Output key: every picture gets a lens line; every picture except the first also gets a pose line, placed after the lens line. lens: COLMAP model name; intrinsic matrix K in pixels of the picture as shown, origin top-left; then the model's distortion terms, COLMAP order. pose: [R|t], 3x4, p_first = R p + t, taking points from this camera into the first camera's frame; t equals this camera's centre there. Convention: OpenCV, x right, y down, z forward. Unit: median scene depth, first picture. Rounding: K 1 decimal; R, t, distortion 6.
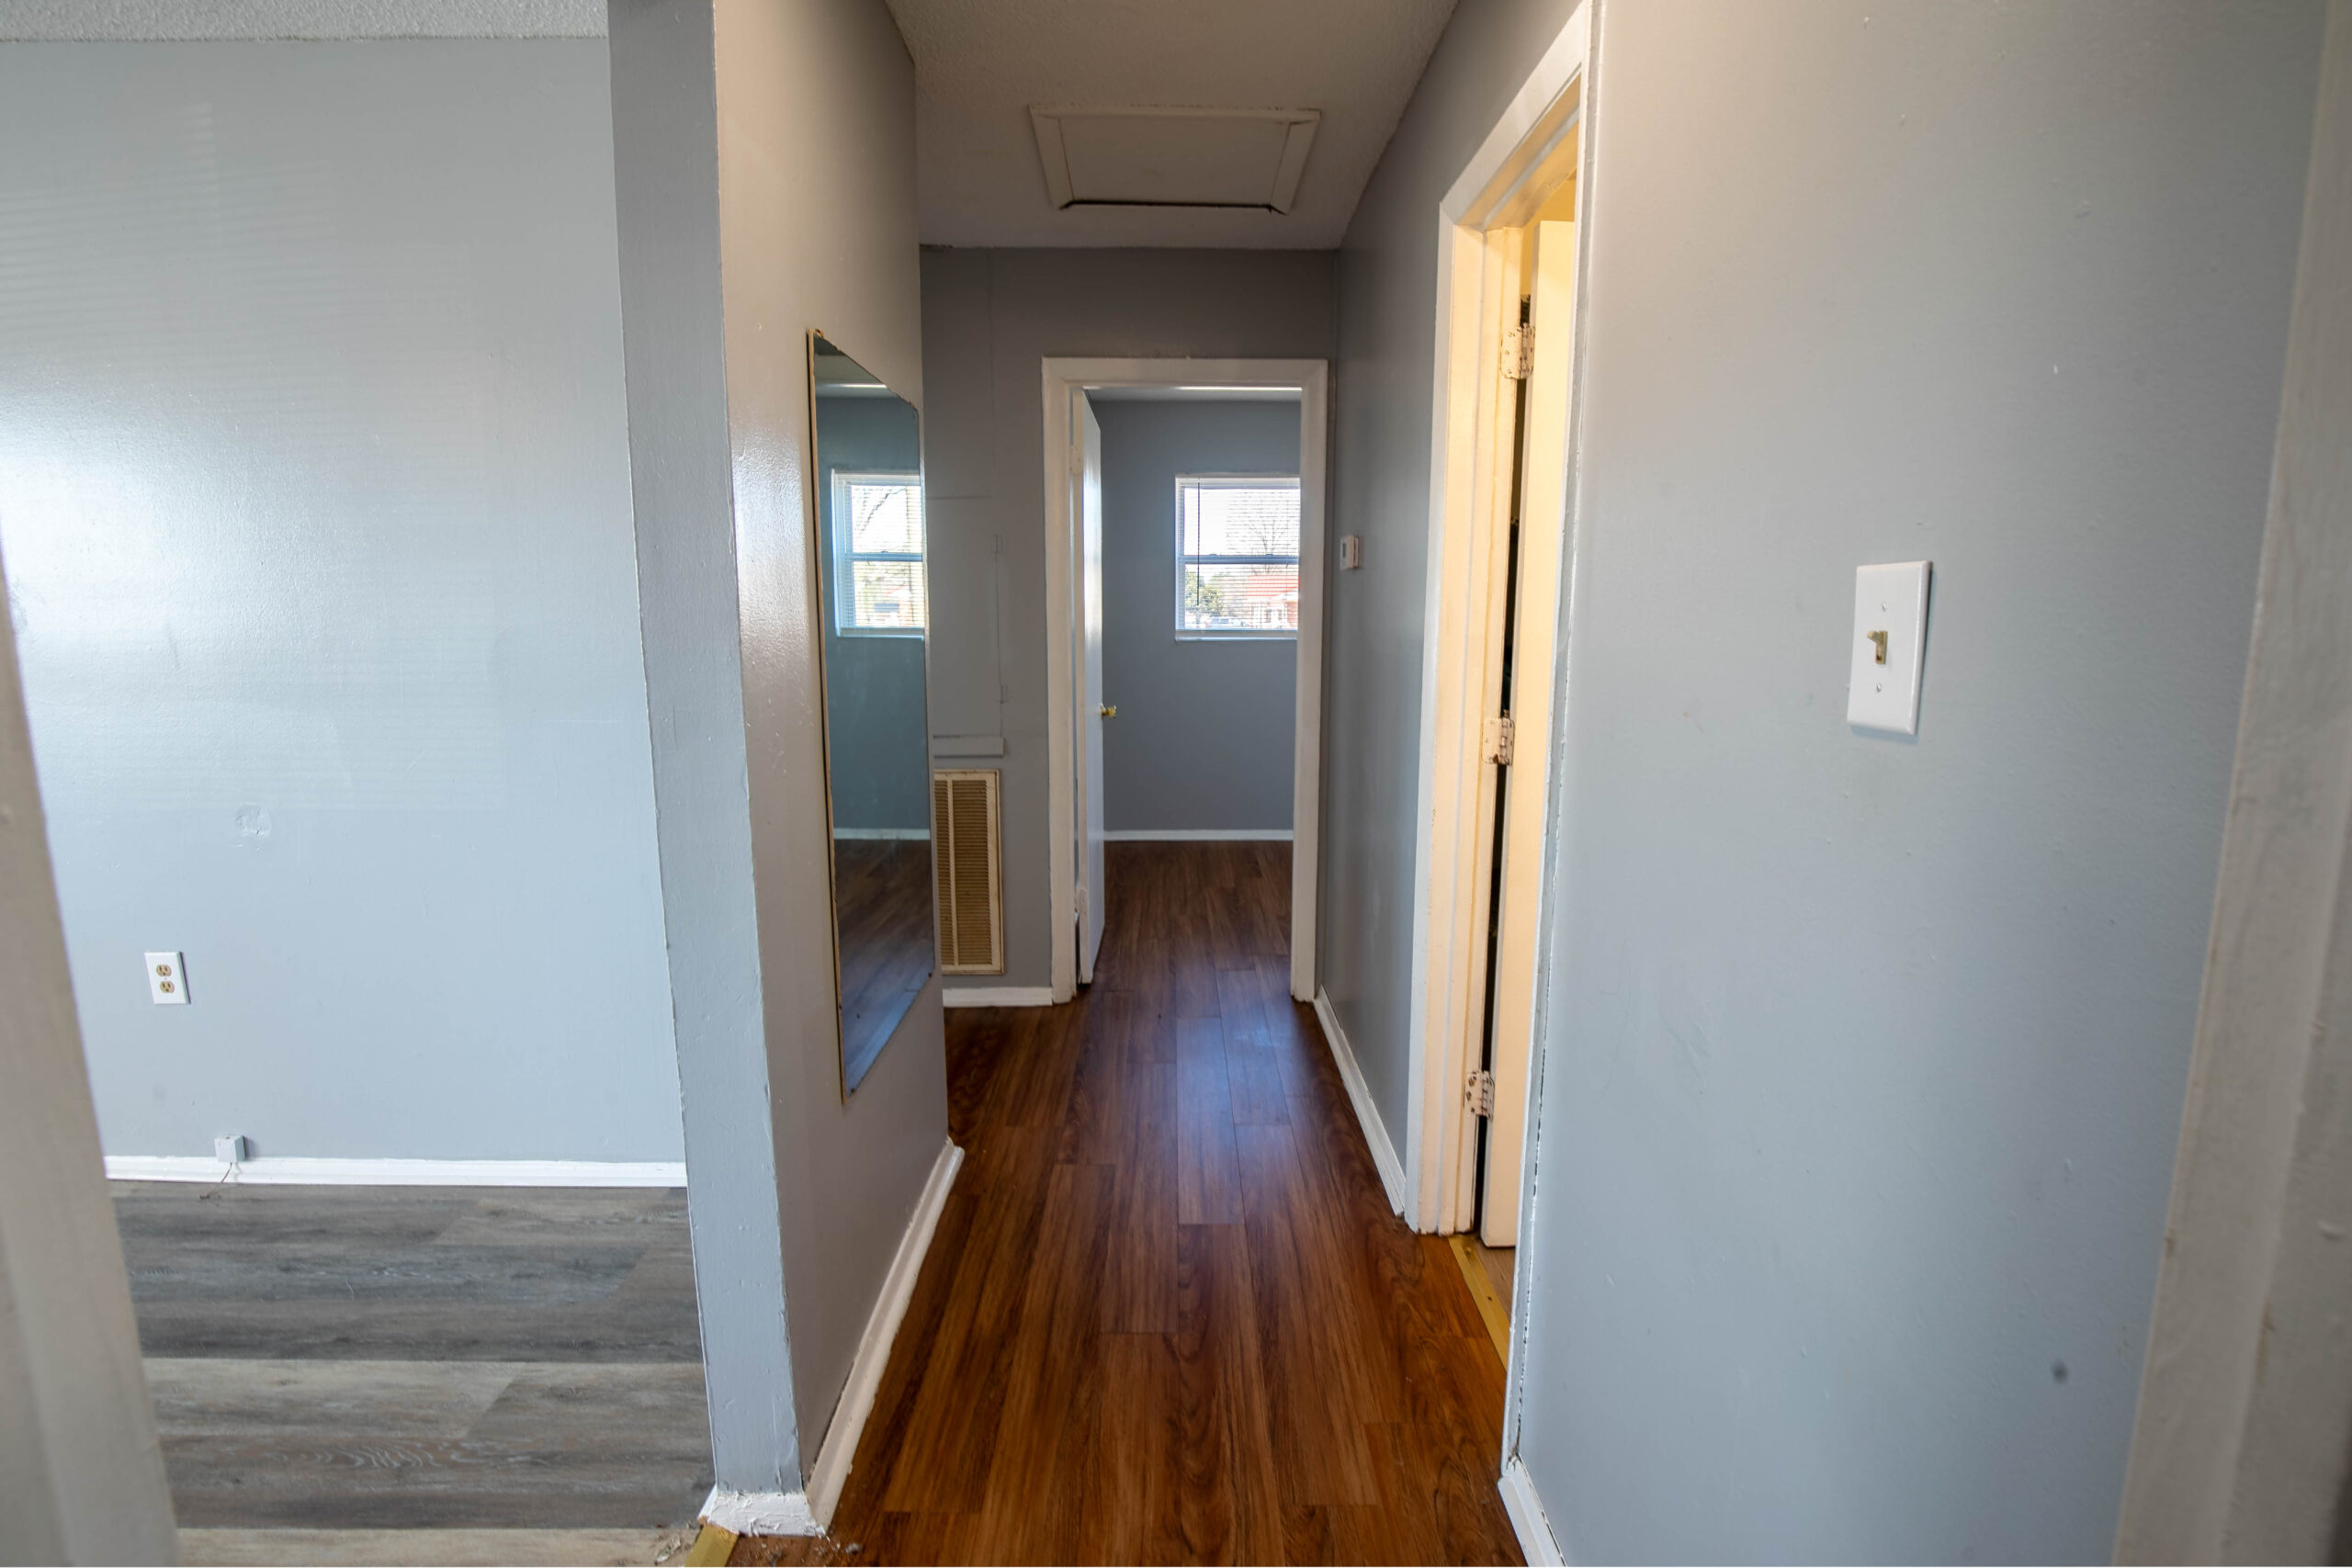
lens RADIAL K [[1090.8, 0, 1174.4], [0, 1090.8, 780.2], [0, 0, 1]] dist [-0.032730, 0.005734]
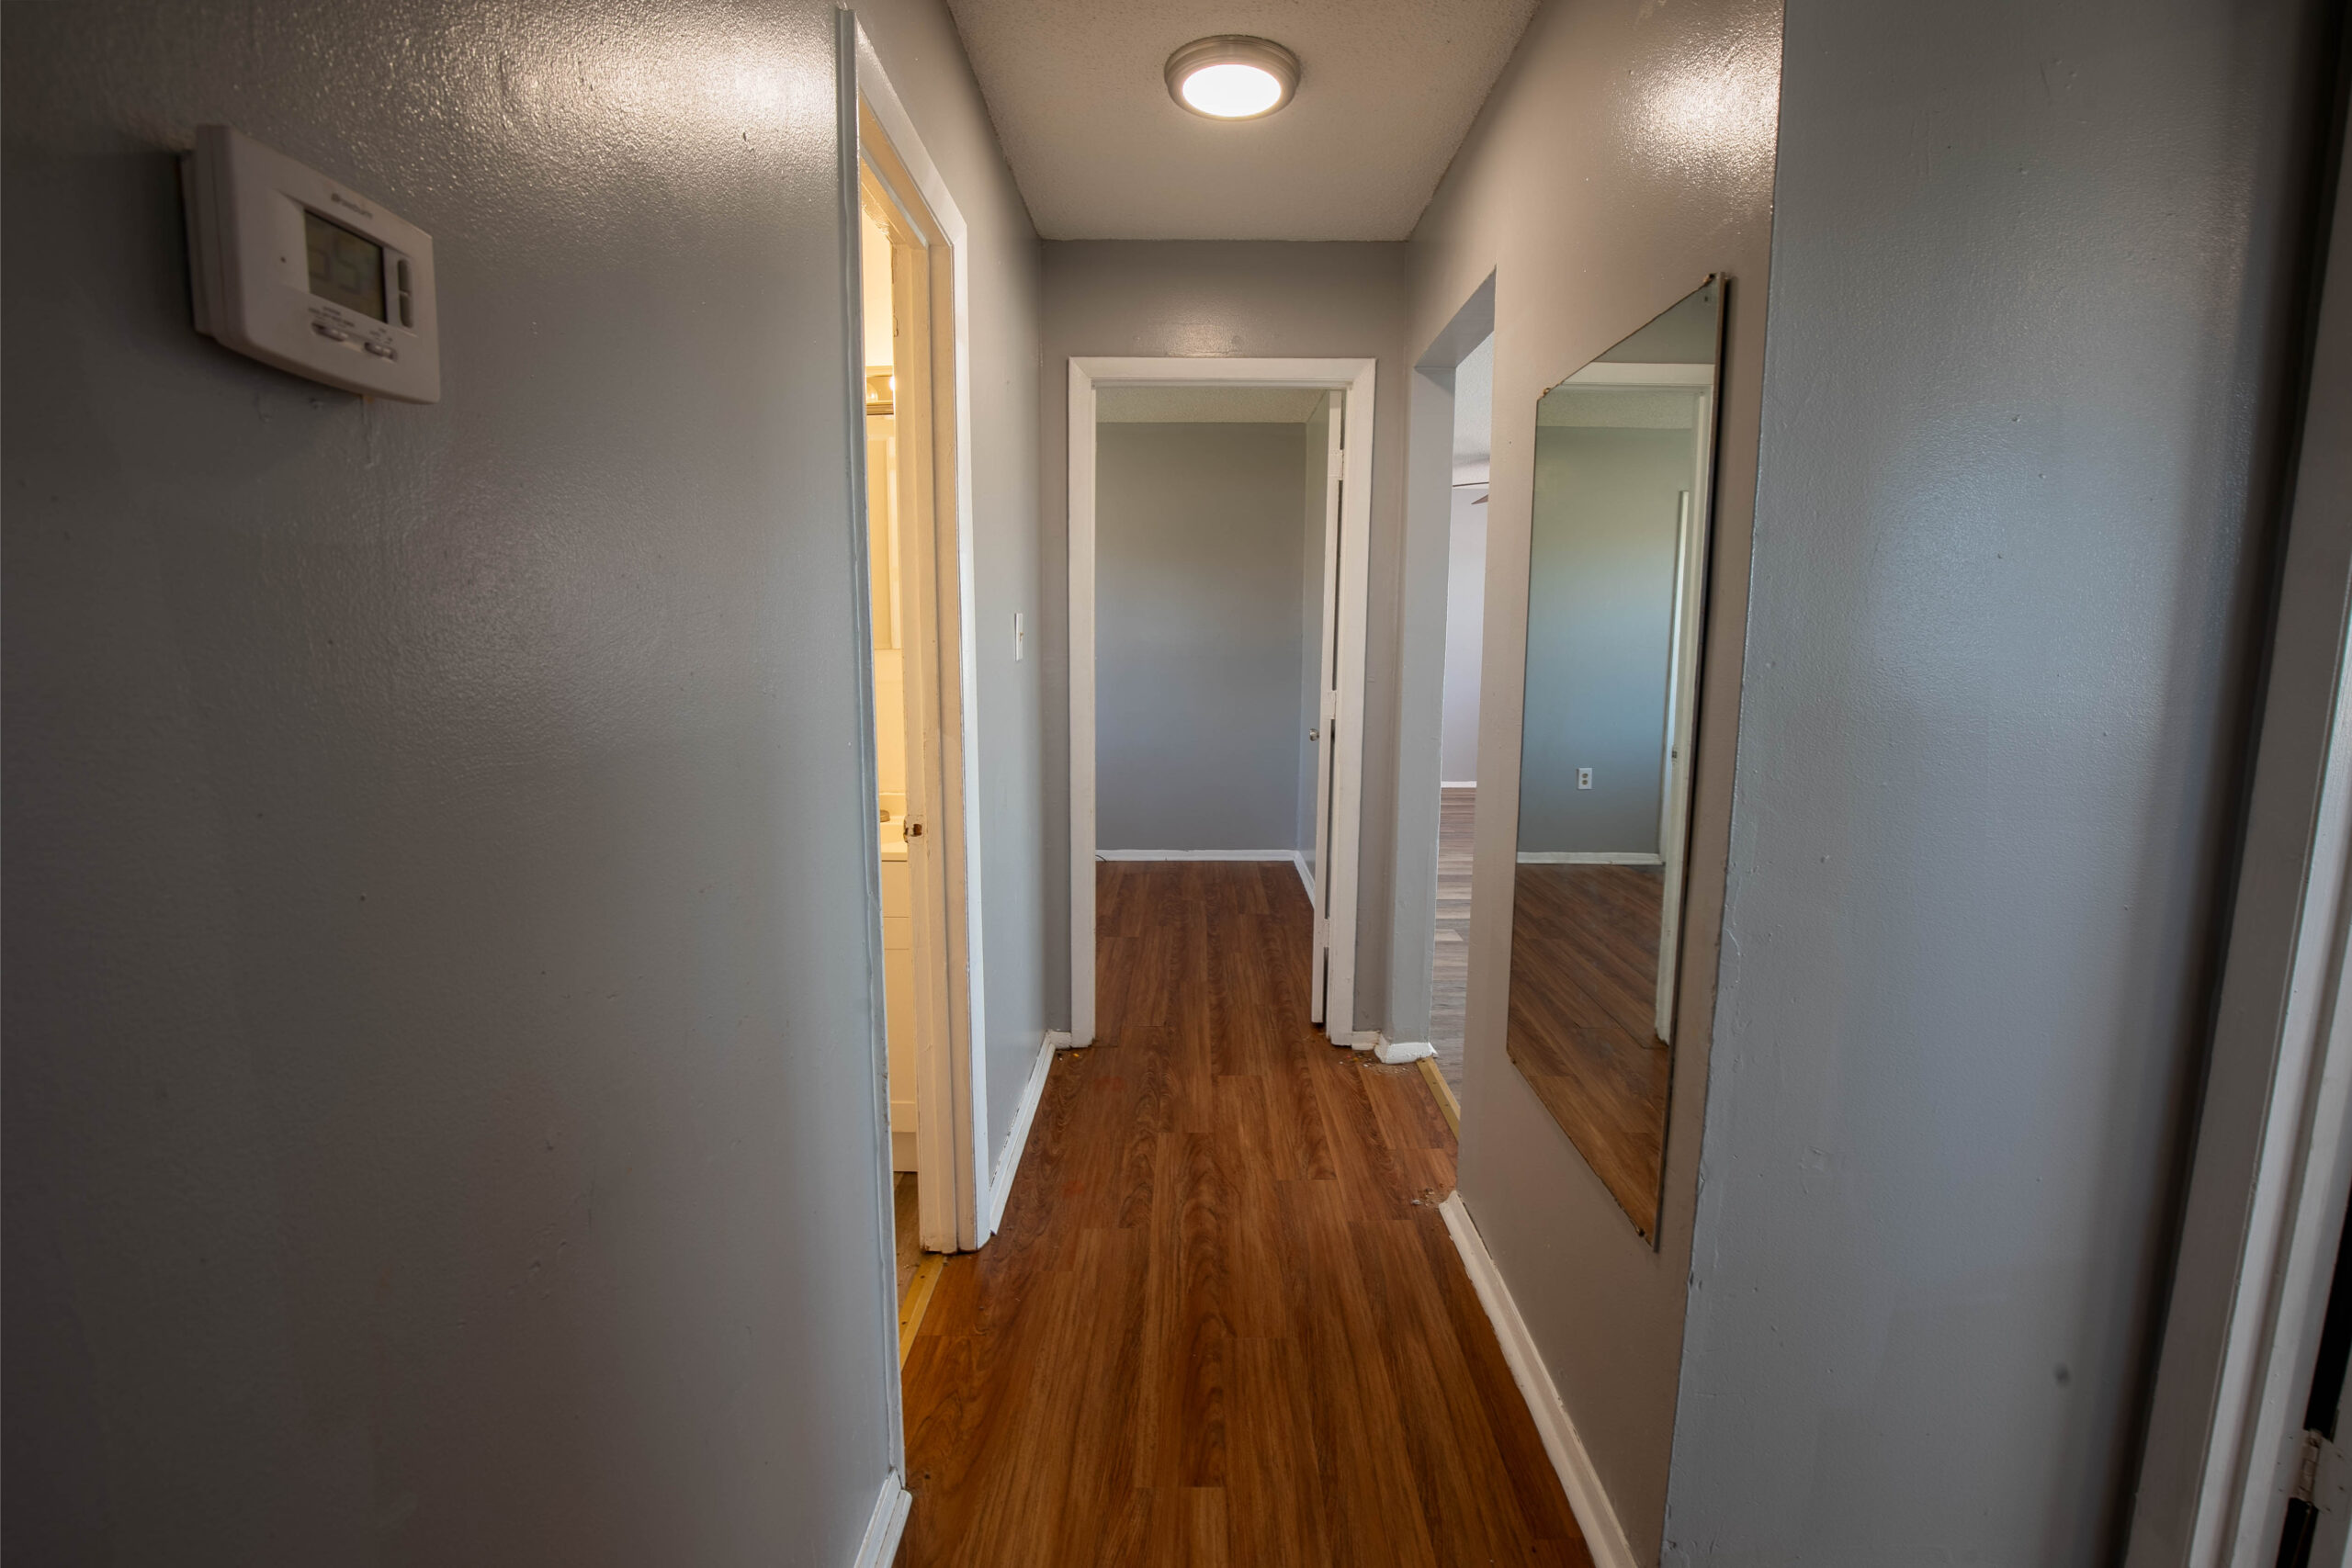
lens RADIAL K [[1090.8, 0, 1177.5], [0, 1090.8, 782.1], [0, 0, 1]] dist [-0.032730, 0.005734]
pose [[-0.999800, -0.010698, 0.016891, 0.035592], [-0.005326, 0.956789, 0.290733, -0.304627], [-0.019272, 0.290585, -0.956655, 1.950063]]
